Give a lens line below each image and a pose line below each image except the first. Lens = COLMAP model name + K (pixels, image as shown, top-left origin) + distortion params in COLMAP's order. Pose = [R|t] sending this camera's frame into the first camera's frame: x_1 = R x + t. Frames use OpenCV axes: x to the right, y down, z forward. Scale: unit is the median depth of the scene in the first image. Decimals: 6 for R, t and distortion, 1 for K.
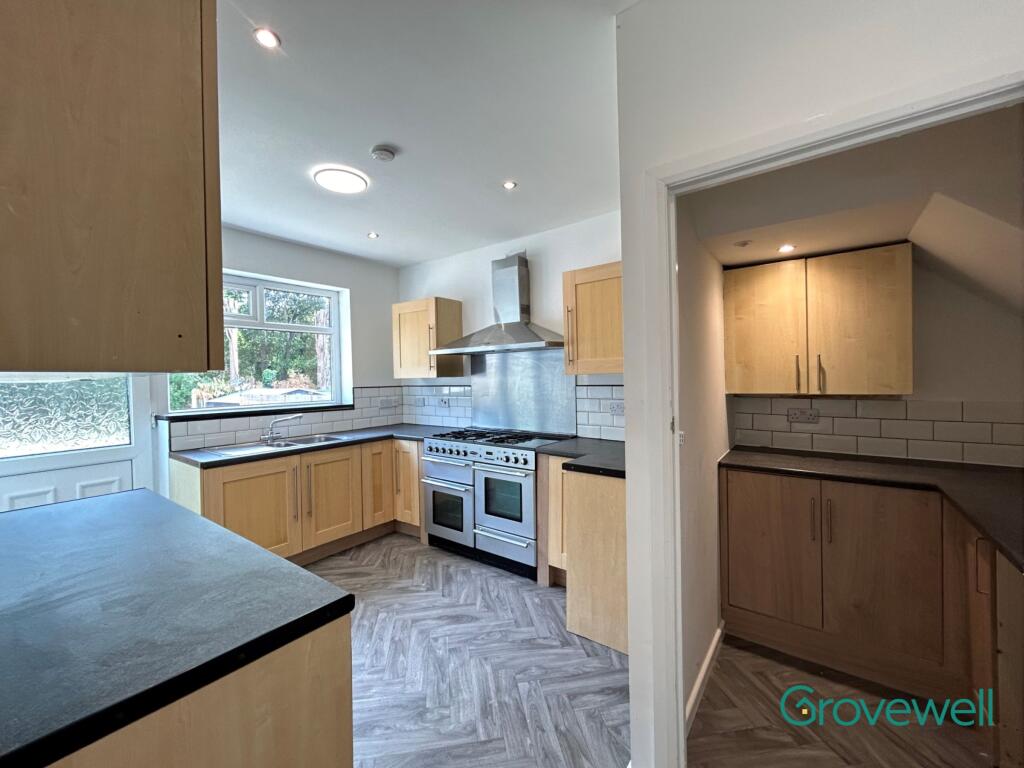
lens RADIAL K [[409.4, 0, 512.0], [0, 409.4, 384.0], [0, 0, 1]] dist [-0.000566, 0.000042]
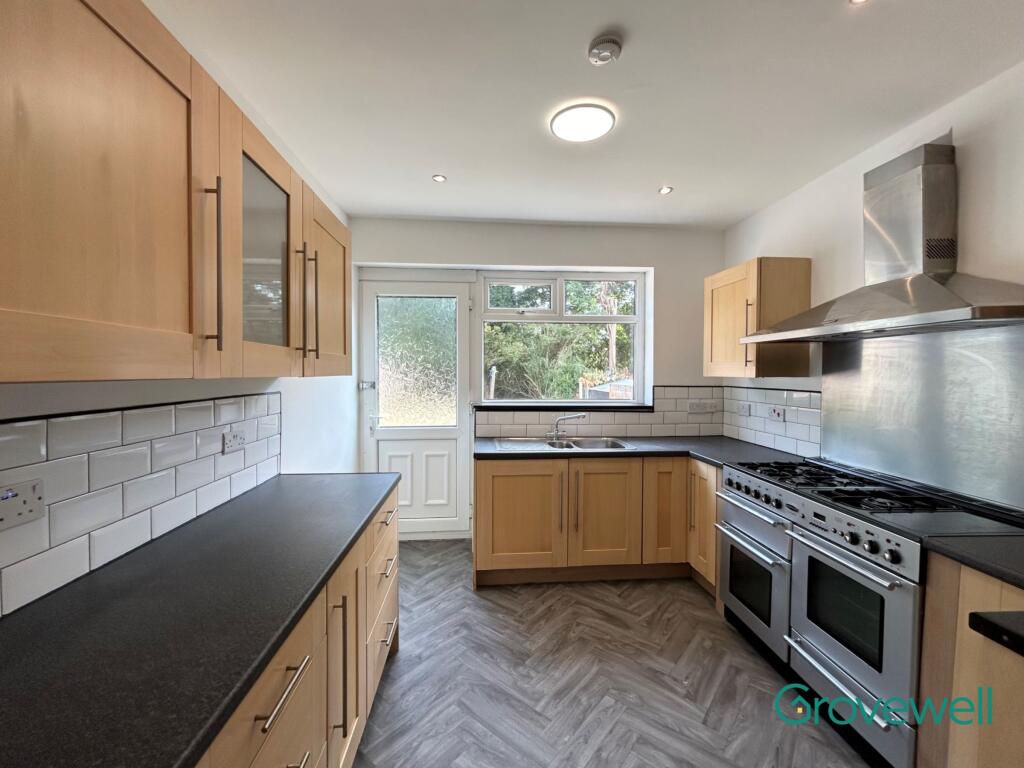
lens RADIAL K [[425.0, 0, 512.0], [0, 425.0, 384.0], [0, 0, 1]] dist [0.000059, 0.000415]
pose [[0.658654, 0.042660, -0.751235, 0.090894], [-0.029000, 0.999089, 0.031309, -0.017891], [0.751887, 0.001165, 0.659291, 0.277466]]
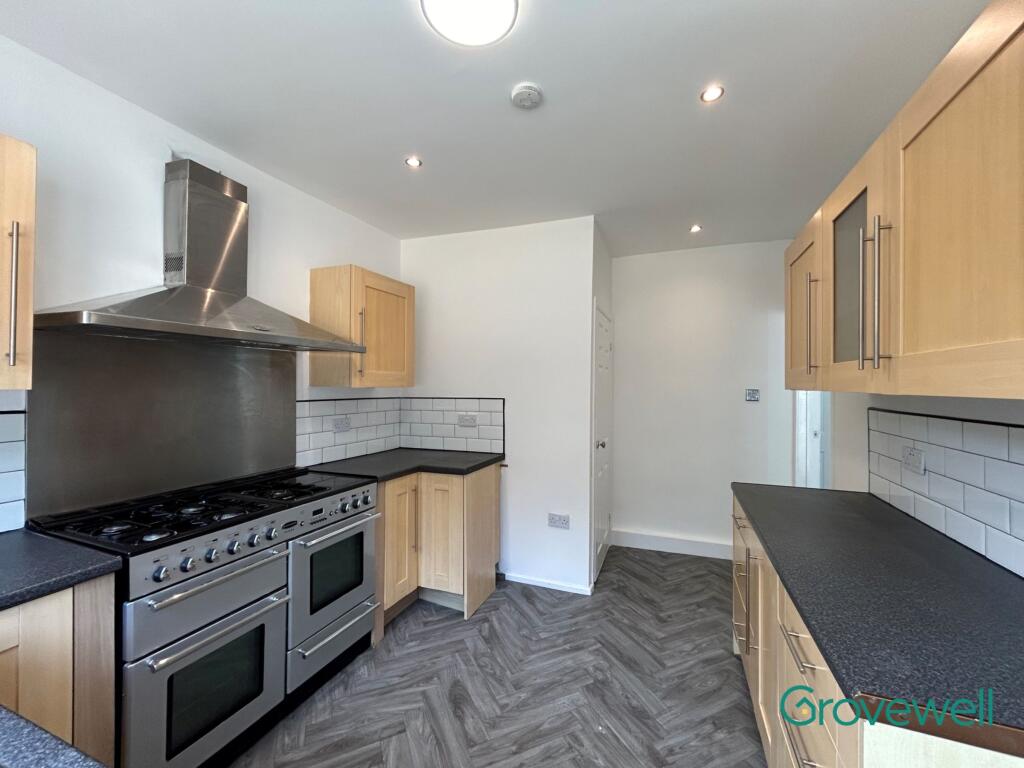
lens RADIAL K [[411.3, 0, 508.3], [0, 411.3, 410.3], [0, 0, 1]] dist [0.000168, 0.000025]
pose [[-0.253412, -0.037563, 0.966629, -0.665970], [-0.002915, 0.999271, 0.038067, -0.006048], [-0.967354, 0.006829, -0.253337, 0.820593]]
